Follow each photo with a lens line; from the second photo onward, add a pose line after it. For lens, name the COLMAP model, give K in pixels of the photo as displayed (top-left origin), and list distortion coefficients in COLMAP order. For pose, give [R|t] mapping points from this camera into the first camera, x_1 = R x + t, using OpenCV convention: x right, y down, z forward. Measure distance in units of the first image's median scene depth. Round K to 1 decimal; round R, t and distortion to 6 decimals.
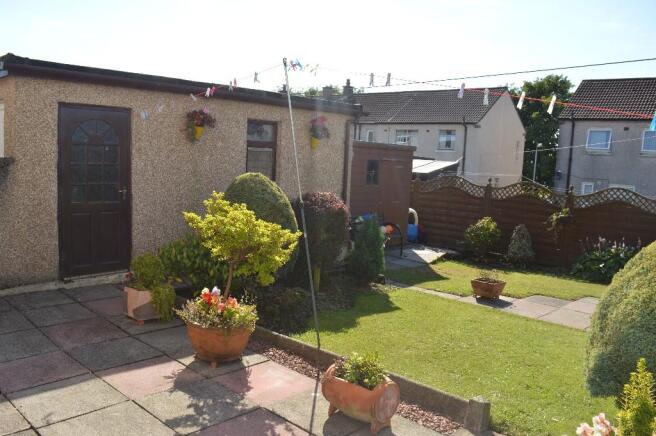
lens RADIAL K [[526.6, 0, 328.0], [0, 526.6, 218.0], [0, 0, 1]] dist [-0.089810, 0.017749]
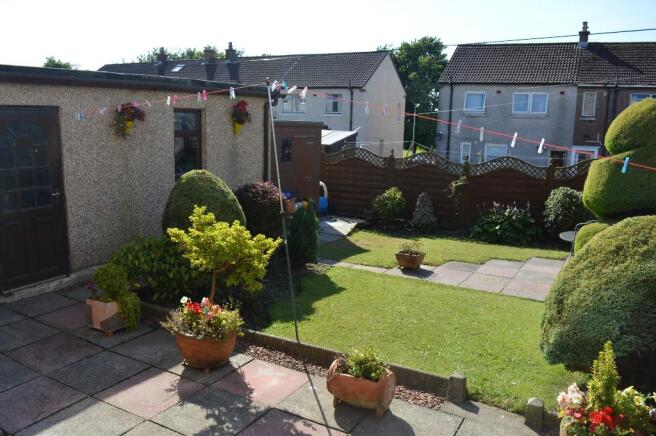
lens RADIAL K [[526.6, 0, 328.0], [0, 526.6, 218.0], [0, 0, 1]] dist [-0.089810, 0.017749]
pose [[0.971999, -0.065510, 0.225668, -0.133649], [0.047322, 0.995249, 0.085089, -0.068738], [-0.230170, -0.072027, 0.970481, -0.033763]]
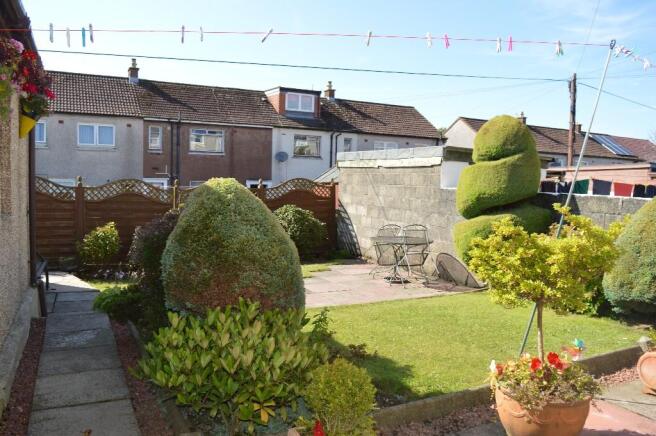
lens RADIAL K [[520.2, 0, 328.0], [0, 520.2, 218.0], [0, 0, 1]] dist [-0.091750, 0.002458]
pose [[0.336068, -0.110648, 0.935316, -0.632191], [0.096969, 0.991863, 0.082496, -0.078878], [-0.936833, 0.062972, 0.344063, 0.714716]]
